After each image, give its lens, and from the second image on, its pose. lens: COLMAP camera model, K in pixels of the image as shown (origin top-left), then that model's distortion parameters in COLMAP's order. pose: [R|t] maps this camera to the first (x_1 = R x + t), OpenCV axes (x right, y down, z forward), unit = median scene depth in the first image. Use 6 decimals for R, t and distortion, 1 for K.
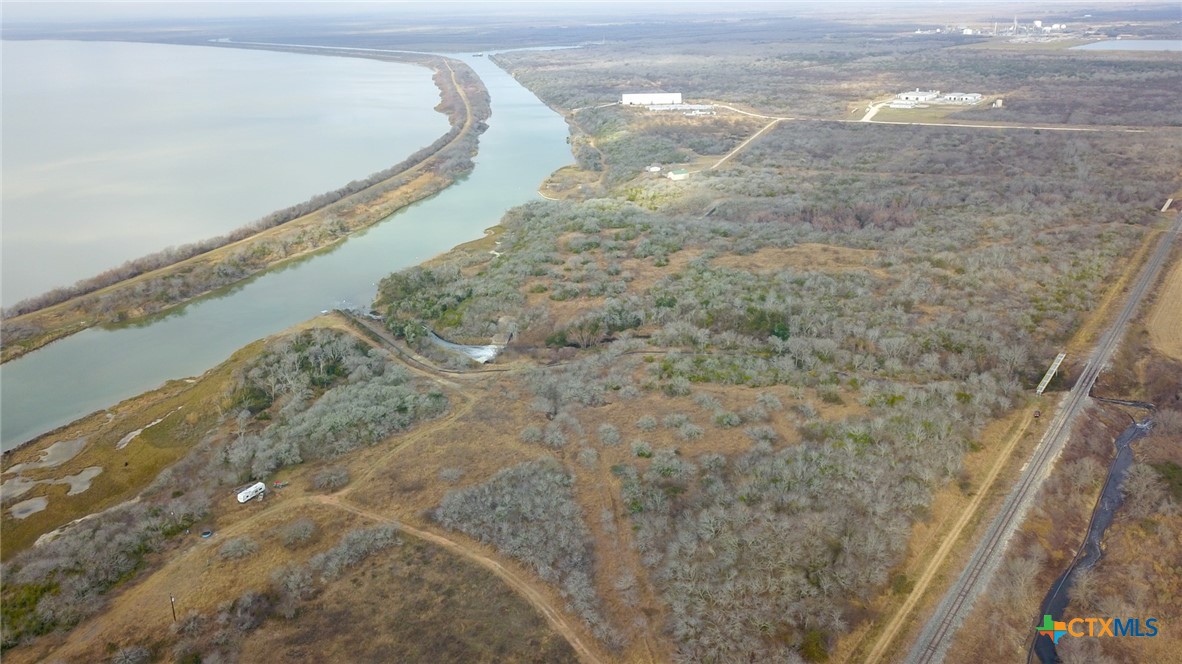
lens RADIAL K [[874.9, 0, 591.0], [0, 874.9, 332.0], [0, 0, 1]] dist [0.018760, -0.001770]
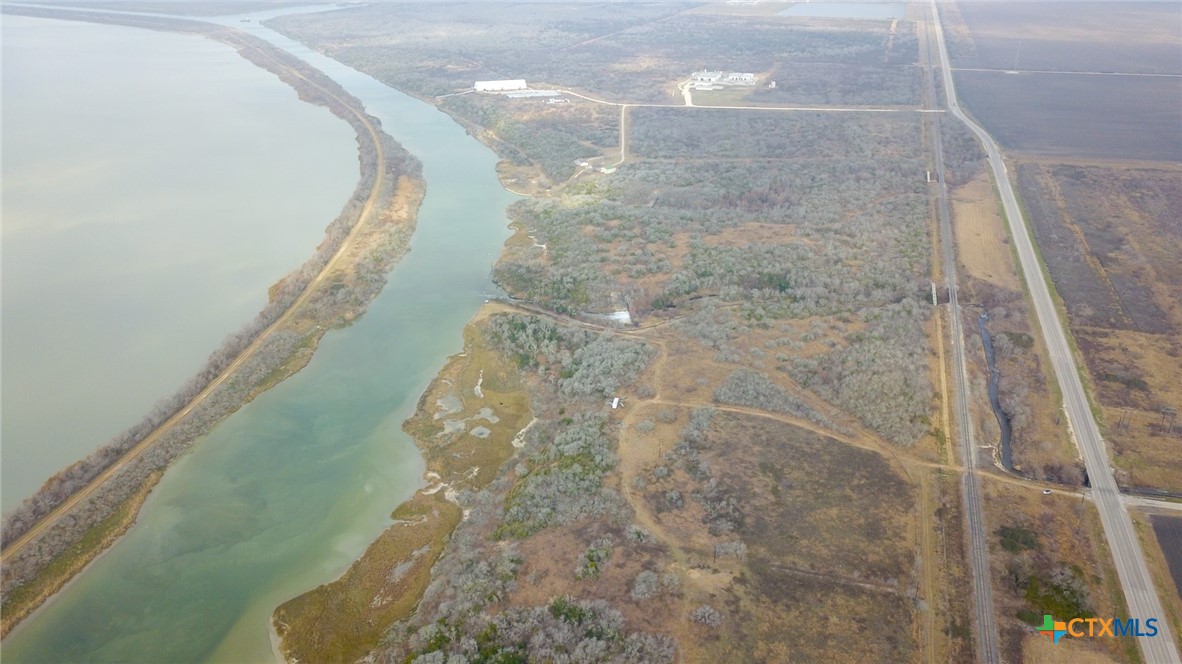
lens RADIAL K [[866.5, 0, 591.0], [0, 866.5, 332.0], [0, 0, 1]] dist [0.025408, -0.010791]
pose [[0.948985, -0.114595, 0.293761, -0.572253], [0.094416, 0.992148, 0.082024, -0.074418], [-0.300853, -0.050103, 0.952353, -0.437573]]
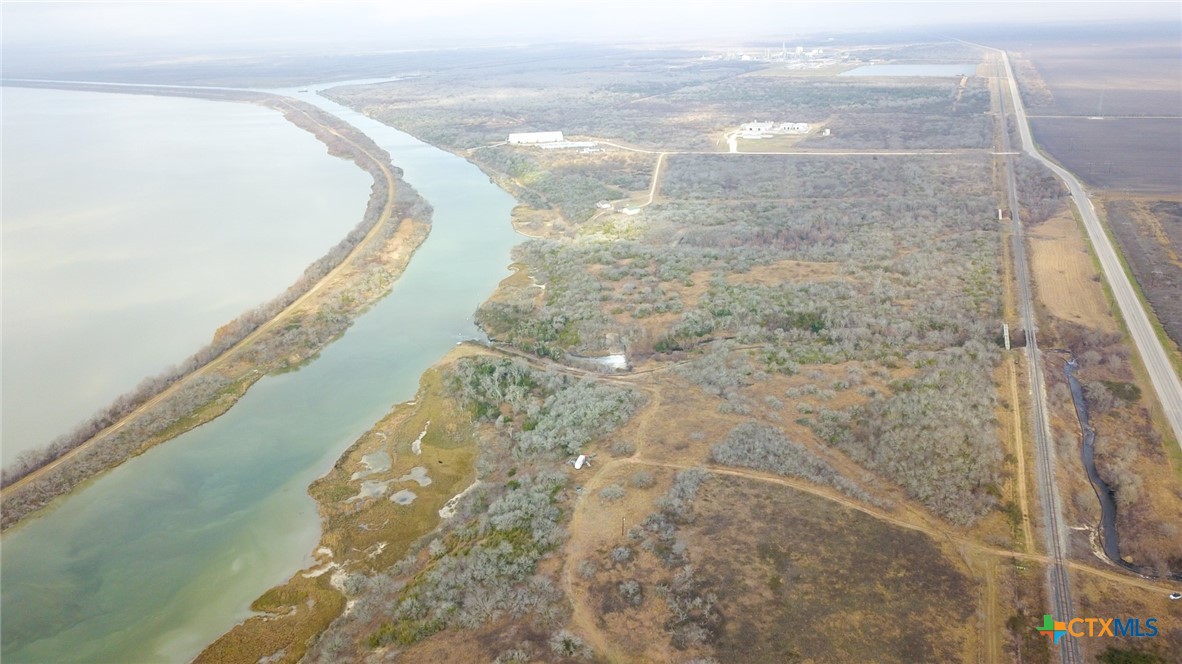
lens RADIAL K [[874.9, 0, 591.0], [0, 874.9, 332.0], [0, 0, 1]] dist [0.018760, -0.001770]
pose [[0.969939, -0.086857, 0.227320, -0.403458], [0.091741, 0.995722, -0.010987, -0.008335], [-0.225393, 0.031512, 0.973758, -0.247043]]
